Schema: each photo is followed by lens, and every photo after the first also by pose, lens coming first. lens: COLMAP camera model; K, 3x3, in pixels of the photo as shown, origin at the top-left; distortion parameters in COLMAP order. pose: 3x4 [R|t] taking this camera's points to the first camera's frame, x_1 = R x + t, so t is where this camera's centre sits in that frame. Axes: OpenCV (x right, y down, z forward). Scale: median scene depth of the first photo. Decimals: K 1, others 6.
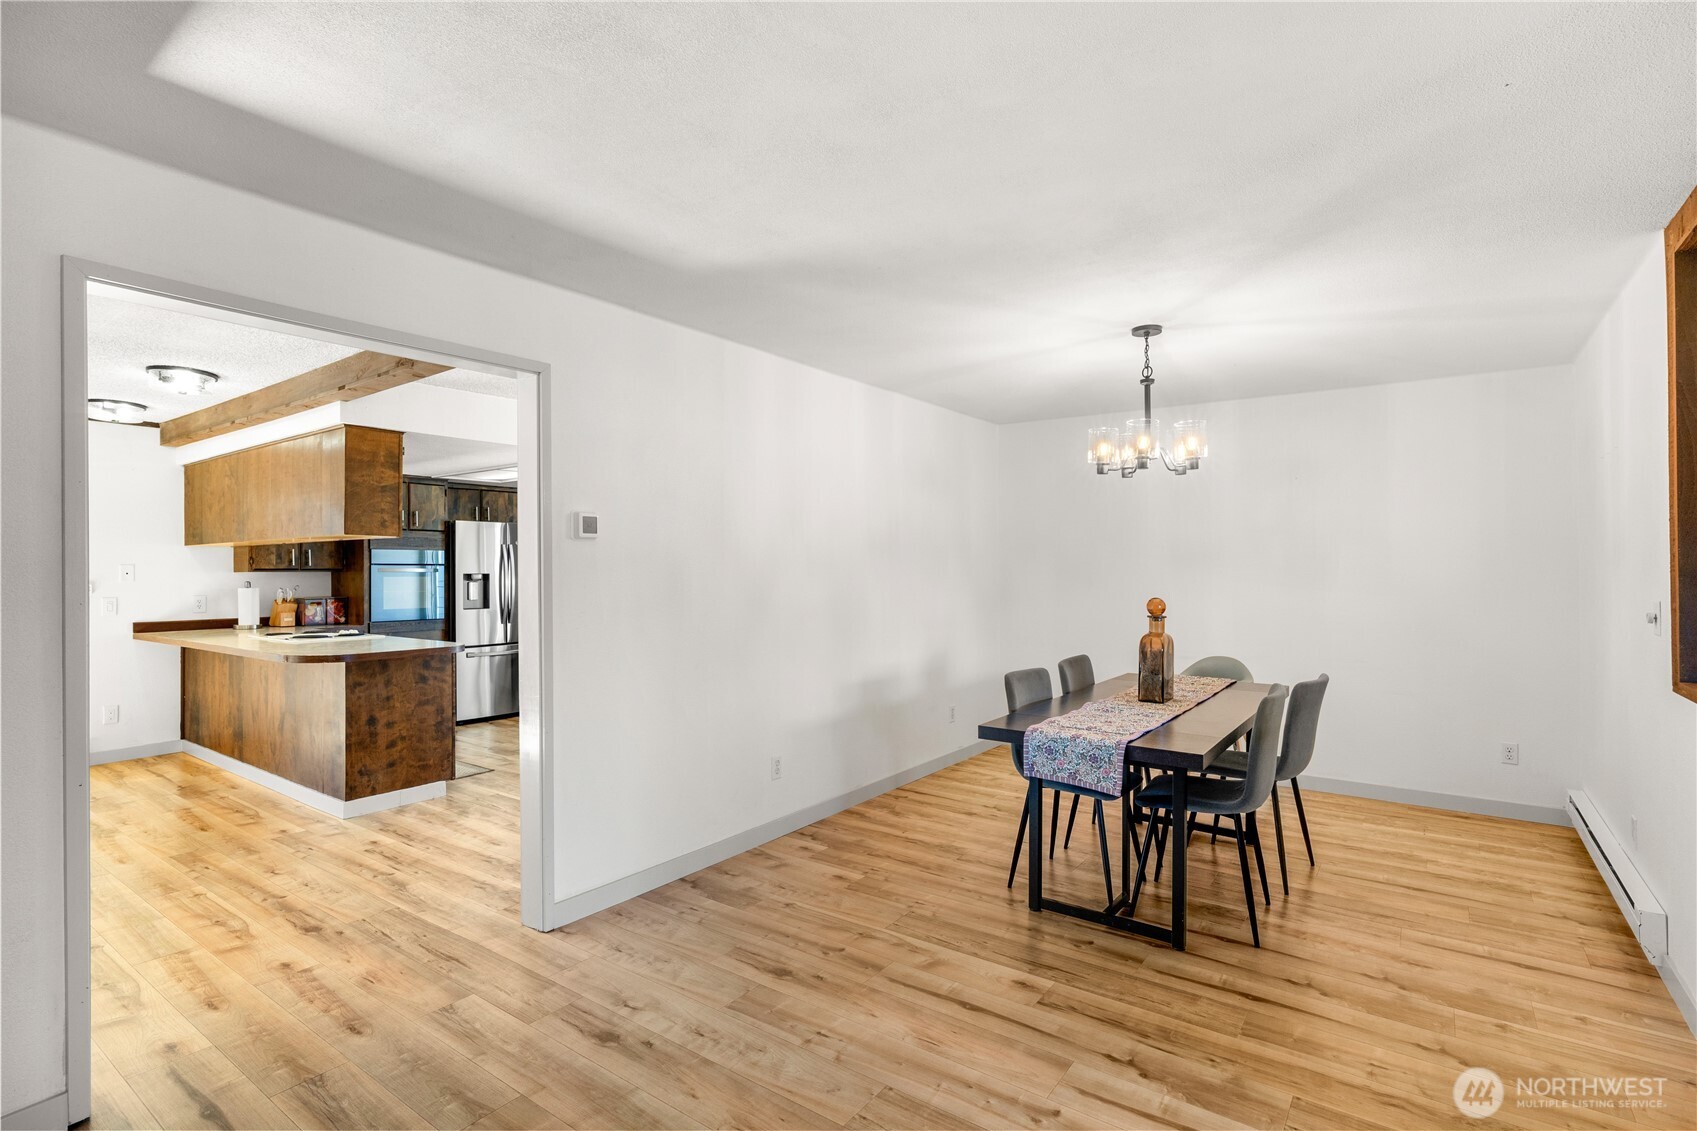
lens RADIAL K [[811.1, 0, 846.9], [0, 811.1, 565.1], [0, 0, 1]] dist [-0.001691, 0.000821]
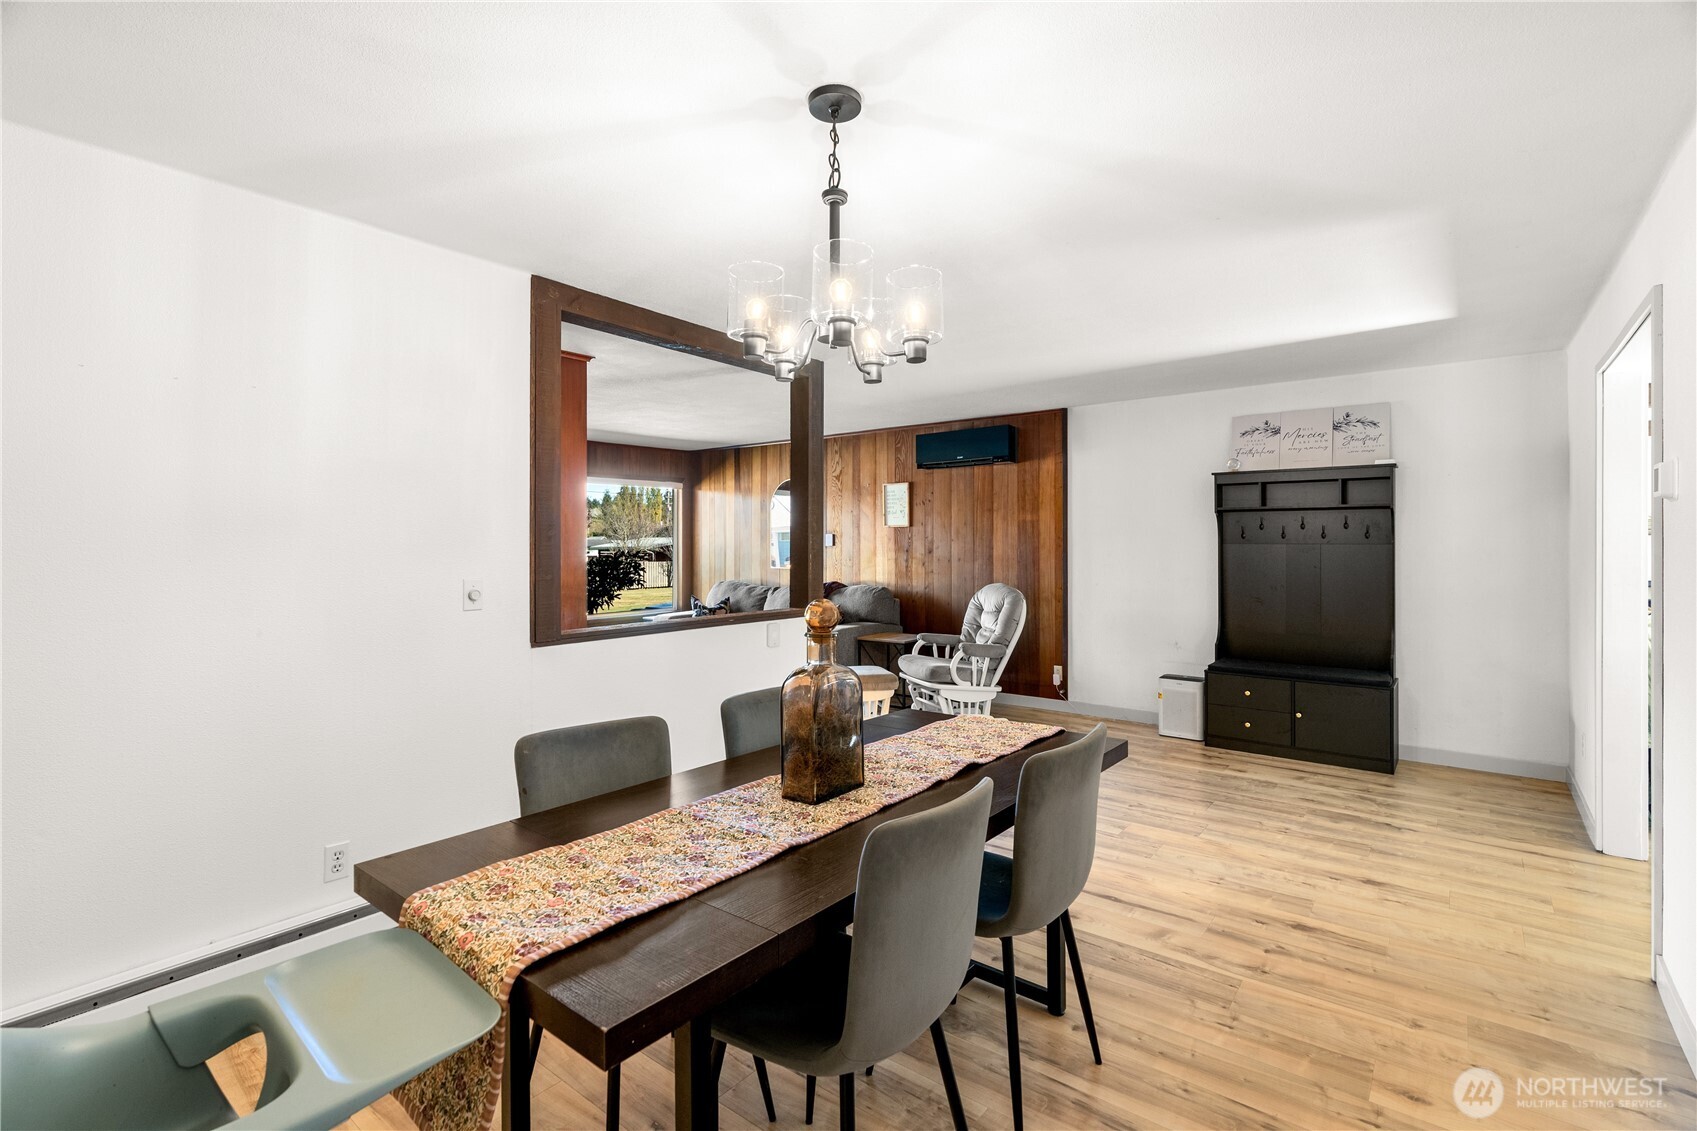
lens RADIAL K [[774.9, 0, 846.0], [0, 774.9, 554.1], [0, 0, 1]] dist [-0.001738, 0.000575]
pose [[-0.999128, 0.008211, 0.040943, 0.442433], [0.008532, 0.999934, 0.007671, 0.006480], [-0.040878, 0.008013, -0.999132, 1.928473]]
